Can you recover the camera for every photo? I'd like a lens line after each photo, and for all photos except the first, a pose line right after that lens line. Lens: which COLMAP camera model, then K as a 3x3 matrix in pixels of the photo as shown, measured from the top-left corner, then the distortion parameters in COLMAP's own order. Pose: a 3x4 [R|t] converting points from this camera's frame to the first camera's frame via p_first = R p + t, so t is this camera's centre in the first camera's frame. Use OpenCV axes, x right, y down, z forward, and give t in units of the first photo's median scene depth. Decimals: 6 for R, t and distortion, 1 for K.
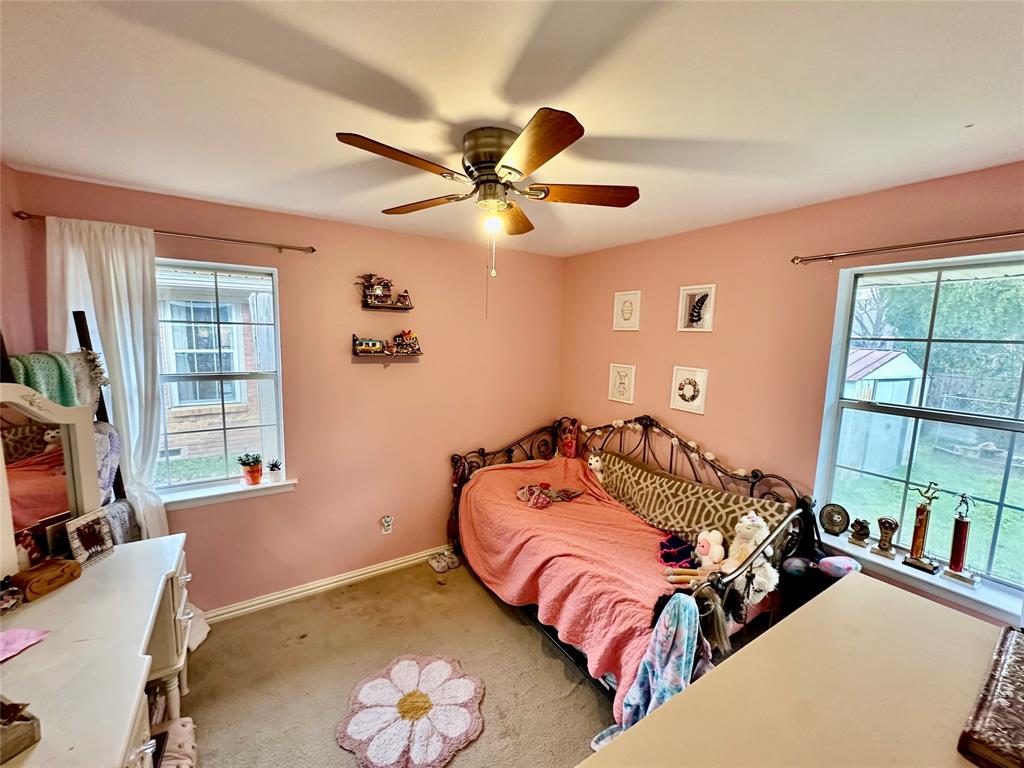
lens RADIAL K [[408.2, 0, 514.1], [0, 408.2, 384.3], [0, 0, 1]] dist [-0.006010, 0.000729]
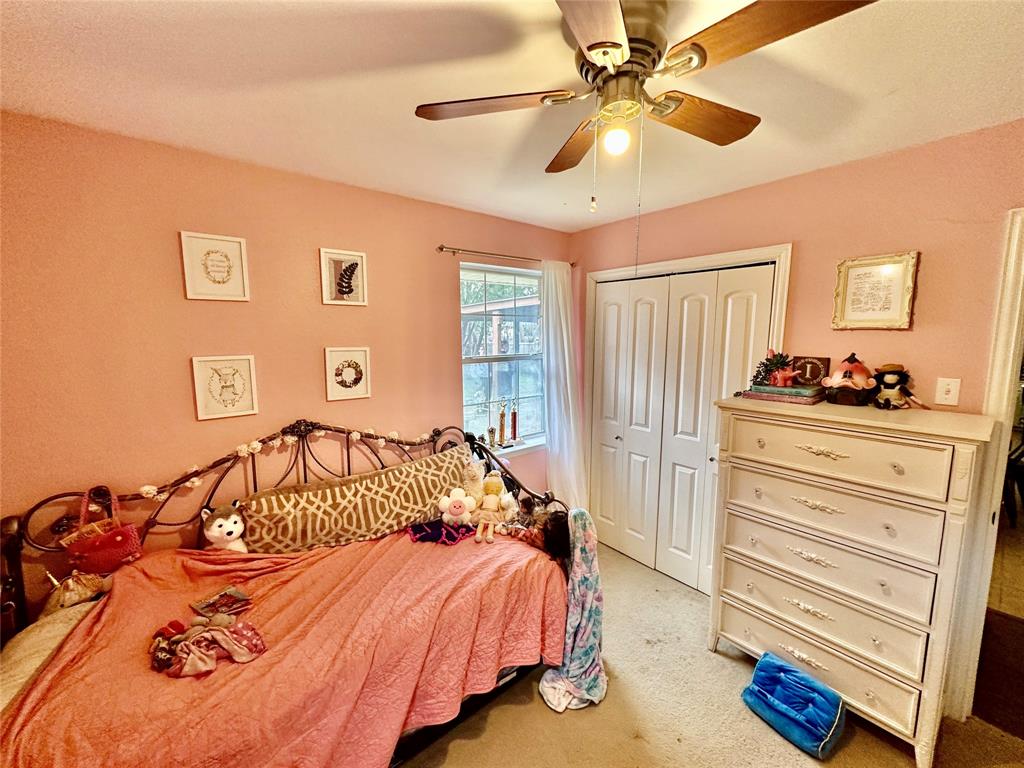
lens RADIAL K [[408.2, 0, 513.3], [0, 408.2, 382.3], [0, 0, 1]] dist [-0.006010, 0.000729]
pose [[-0.122459, -0.144230, 0.981938, -0.464291], [0.119225, 0.980081, 0.158826, -0.064336], [-0.985286, 0.136521, -0.102824, 0.761611]]
